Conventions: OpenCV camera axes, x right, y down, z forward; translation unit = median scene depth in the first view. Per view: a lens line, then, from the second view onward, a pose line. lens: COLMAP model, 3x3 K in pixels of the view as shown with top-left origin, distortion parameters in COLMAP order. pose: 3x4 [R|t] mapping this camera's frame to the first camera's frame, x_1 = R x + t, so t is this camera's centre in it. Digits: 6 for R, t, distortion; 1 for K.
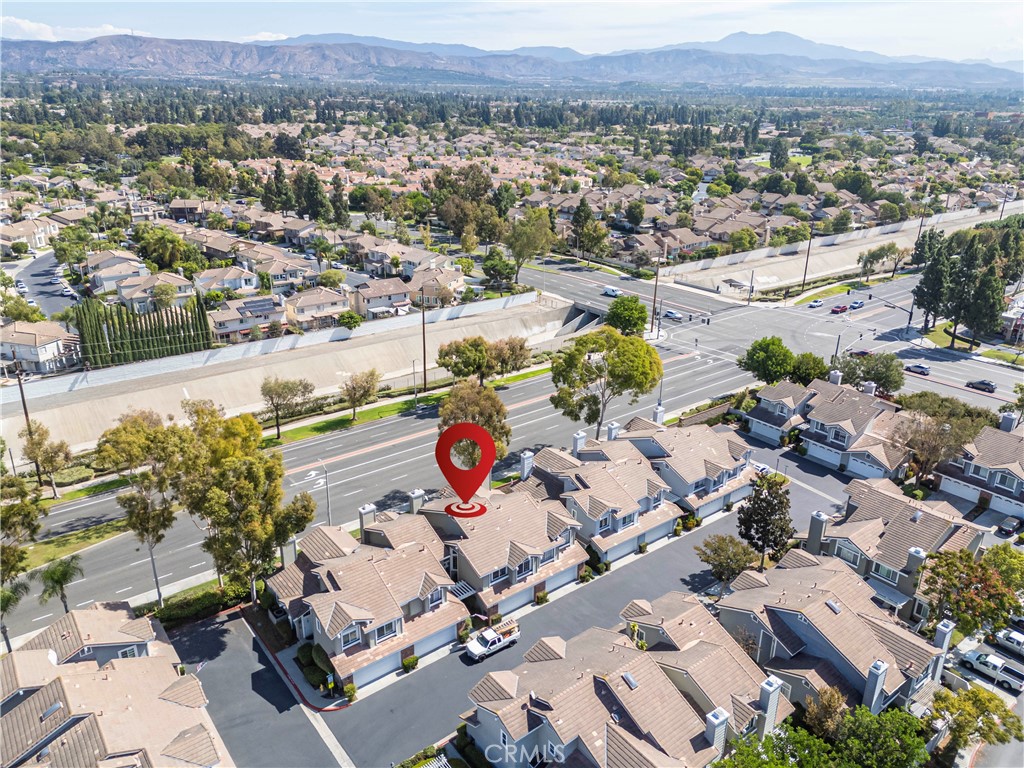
lens RADIAL K [[746.2, 0, 514.9], [0, 746.2, 383.4], [0, 0, 1]] dist [0.084412, -0.086668]
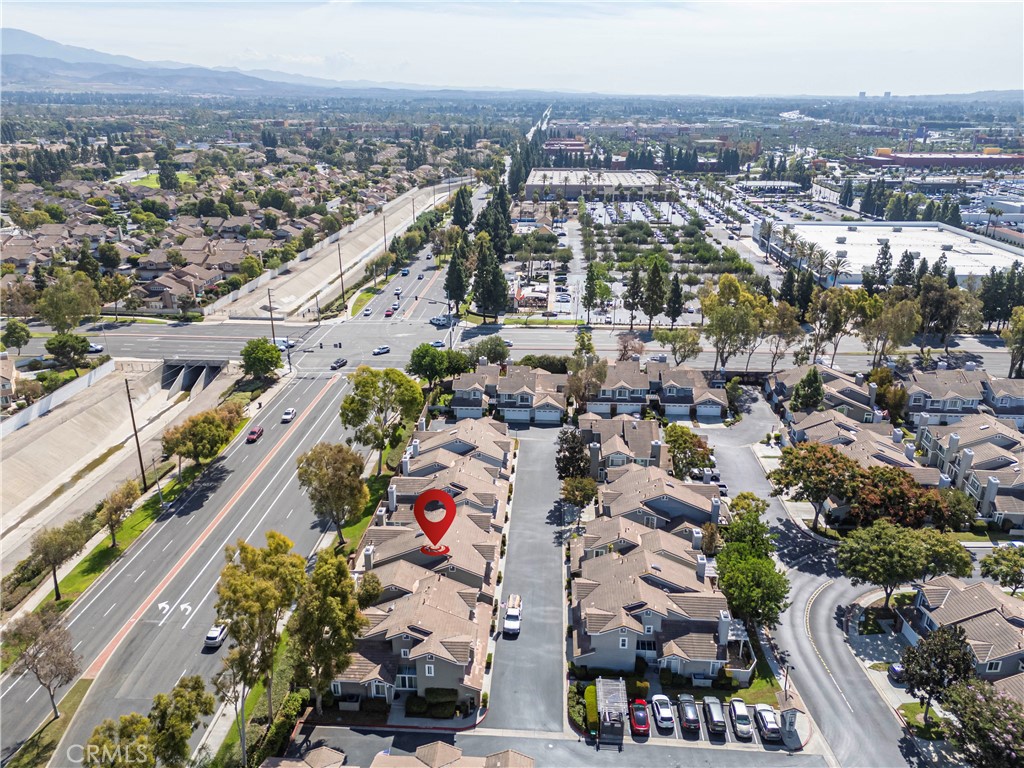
lens RADIAL K [[746.2, 0, 514.9], [0, 746.2, 383.4], [0, 0, 1]] dist [0.084412, -0.086668]
pose [[0.655908, -0.270713, 0.704627, -0.327895], [0.273230, 0.955325, 0.112692, -0.070799], [-0.703655, 0.118609, 0.700573, 0.023435]]
